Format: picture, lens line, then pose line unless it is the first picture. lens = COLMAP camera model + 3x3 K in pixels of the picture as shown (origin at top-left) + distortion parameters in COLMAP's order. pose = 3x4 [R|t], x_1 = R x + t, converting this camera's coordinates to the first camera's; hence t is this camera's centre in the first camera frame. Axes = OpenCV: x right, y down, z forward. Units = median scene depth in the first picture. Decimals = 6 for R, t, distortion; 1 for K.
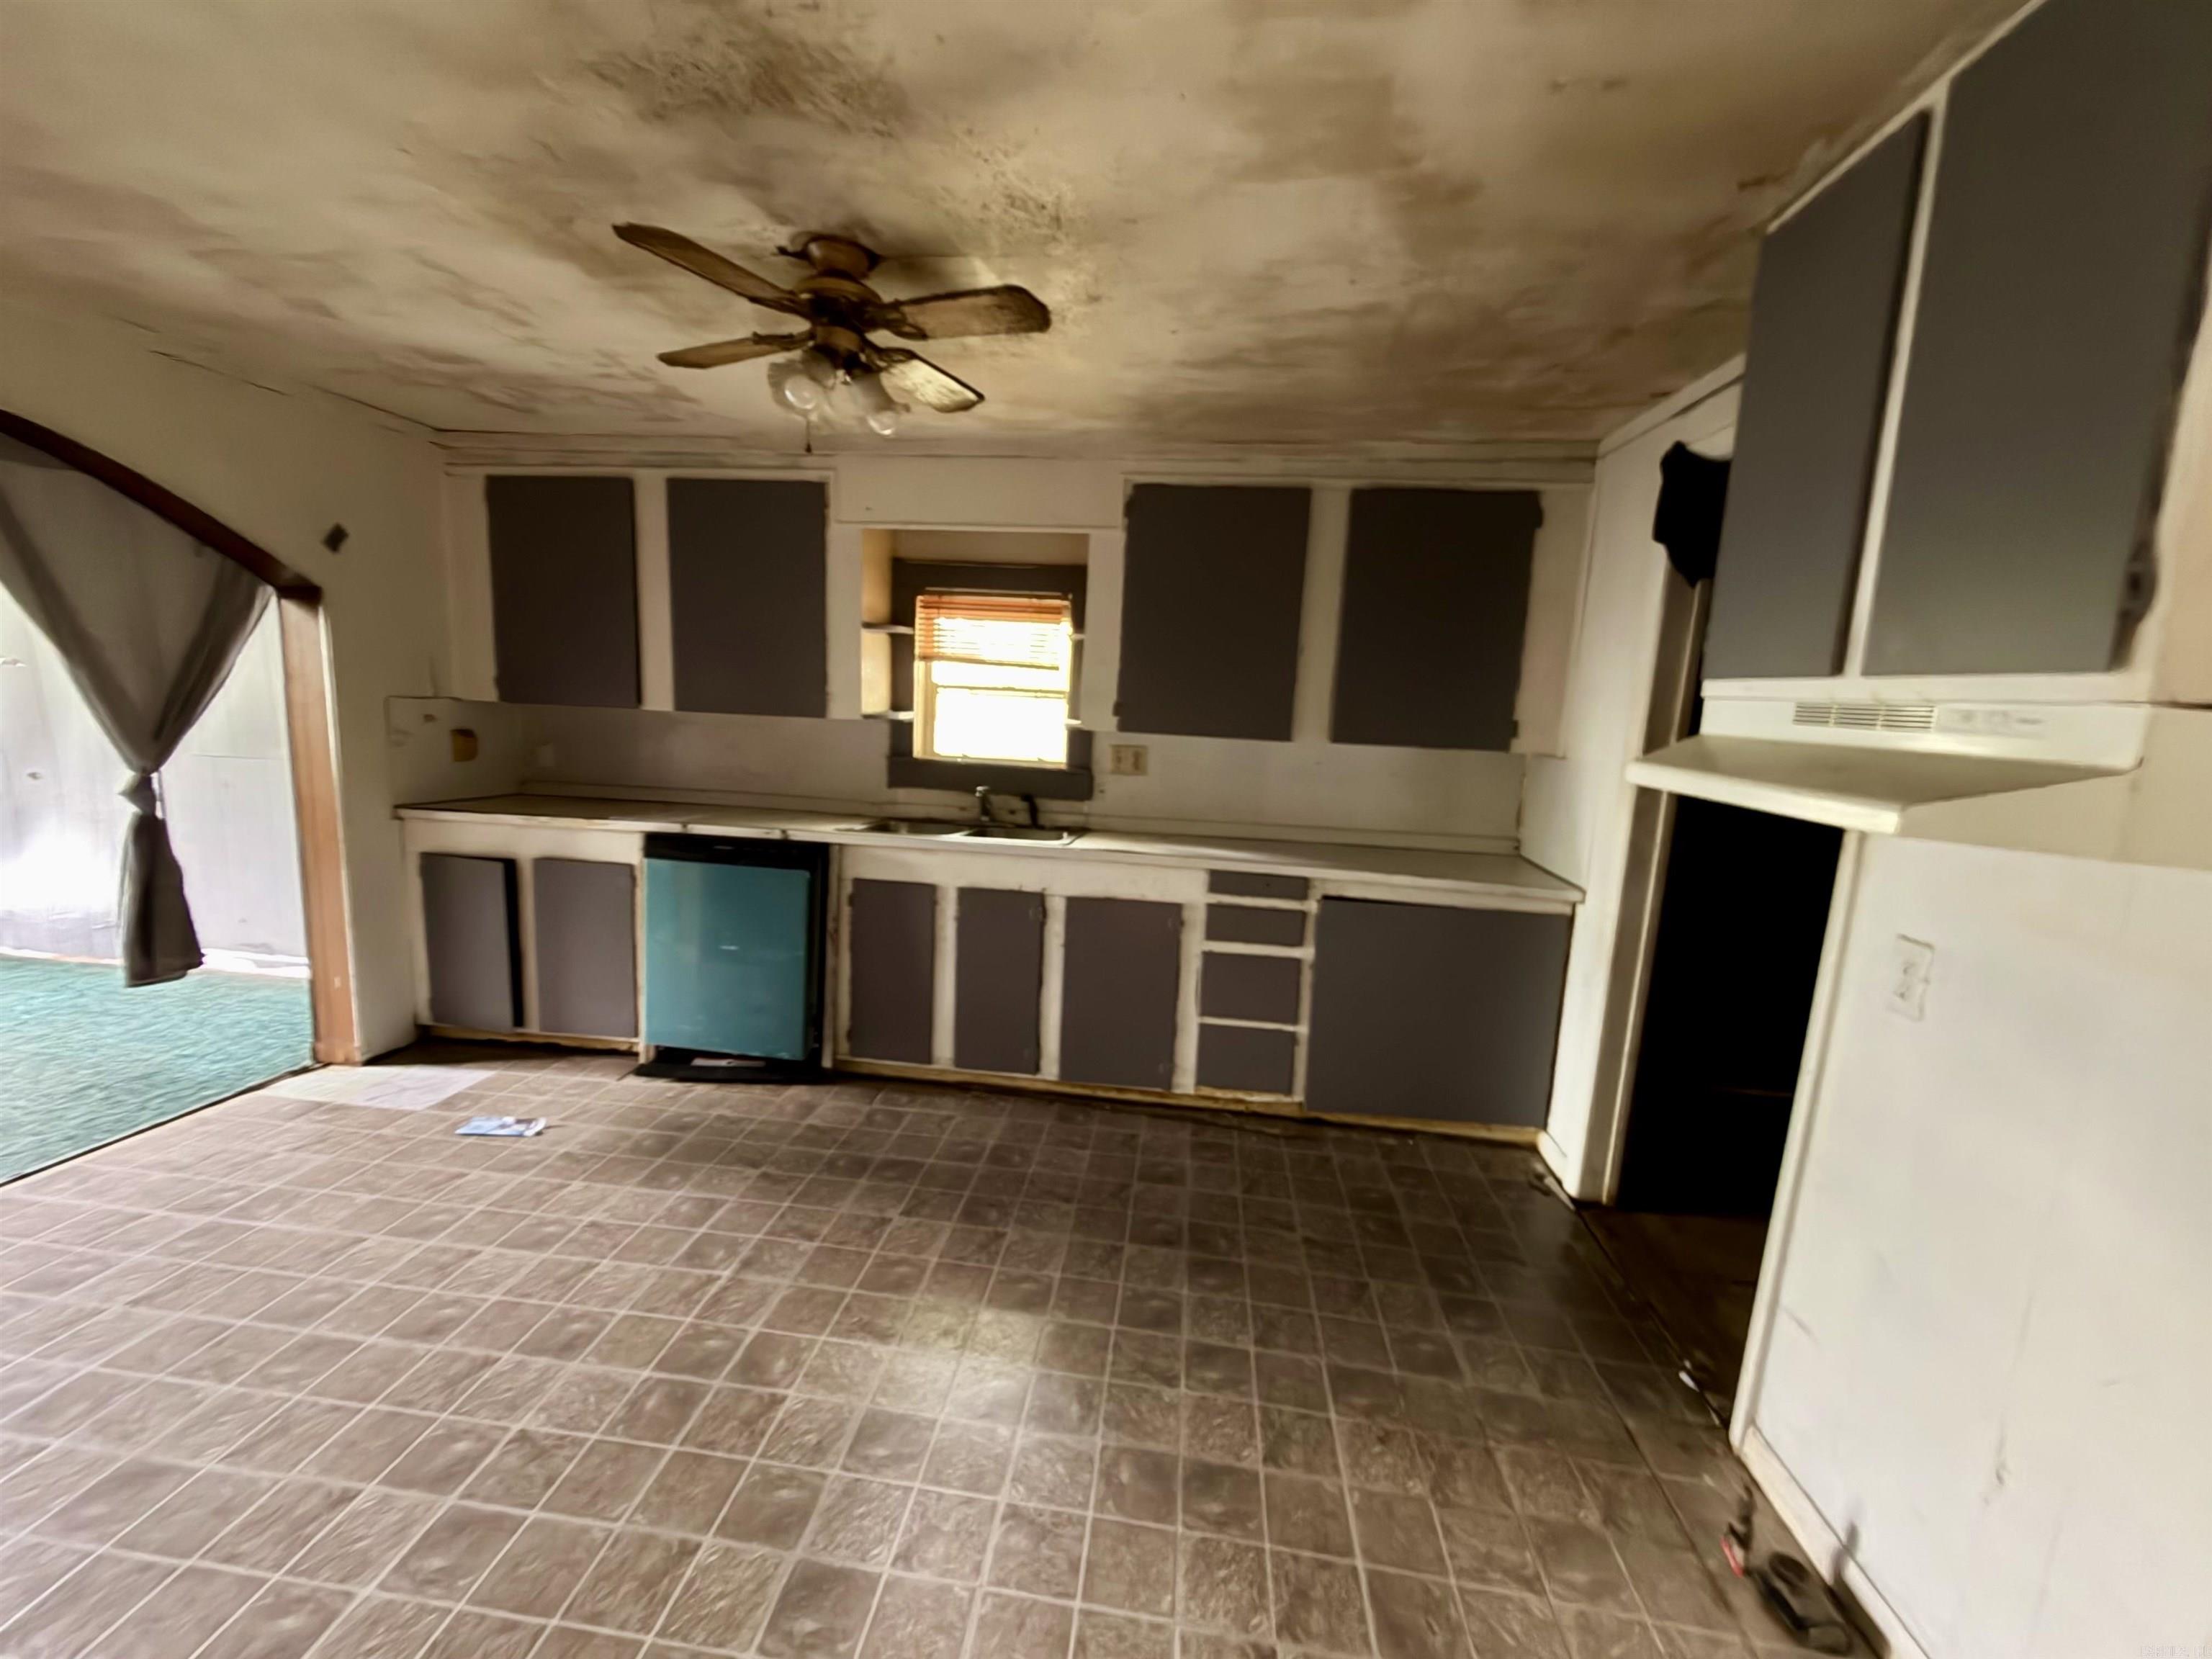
lens RADIAL K [[878.5, 0, 1094.1], [0, 878.5, 831.2], [0, 0, 1]] dist [-0.001207, 0.000346]
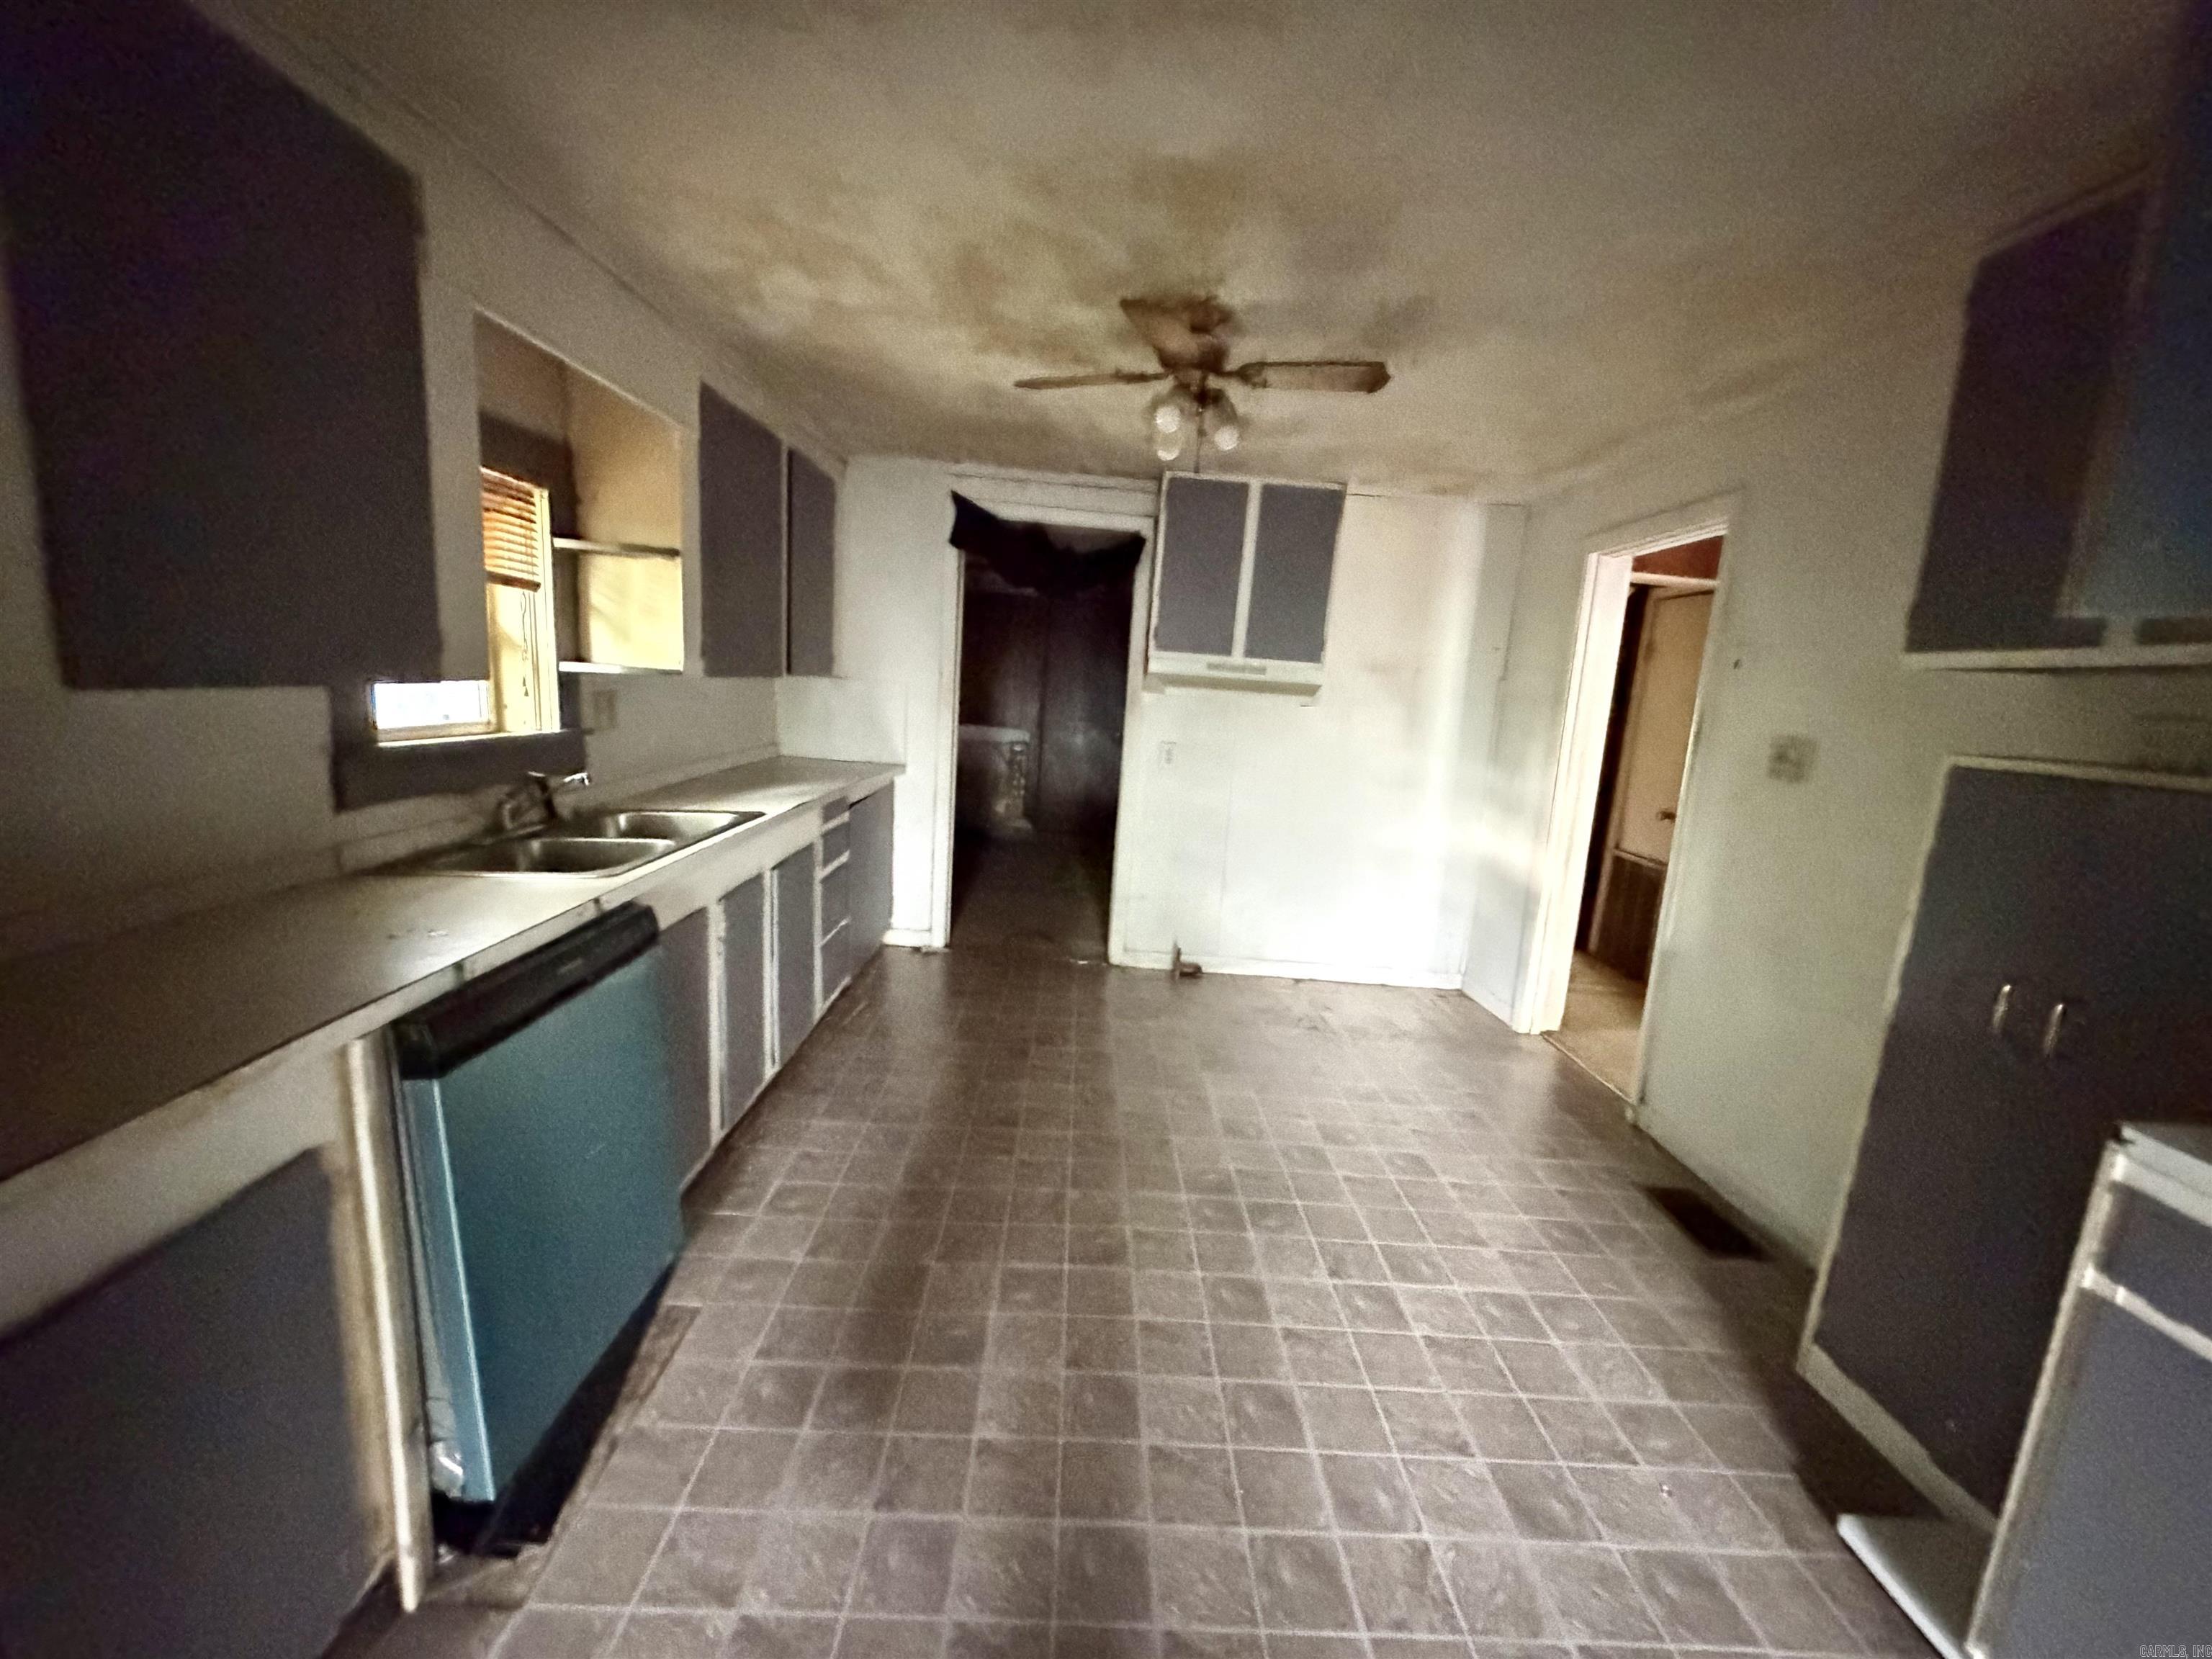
lens RADIAL K [[878.5, 0, 1094.1], [0, 878.5, 831.2], [0, 0, 1]] dist [-0.001207, 0.000346]
pose [[-0.119469, -0.228745, 0.966128, -1.283805], [0.084505, 0.967223, 0.239454, -0.206367], [-0.989235, 0.110250, -0.096224, 1.056280]]
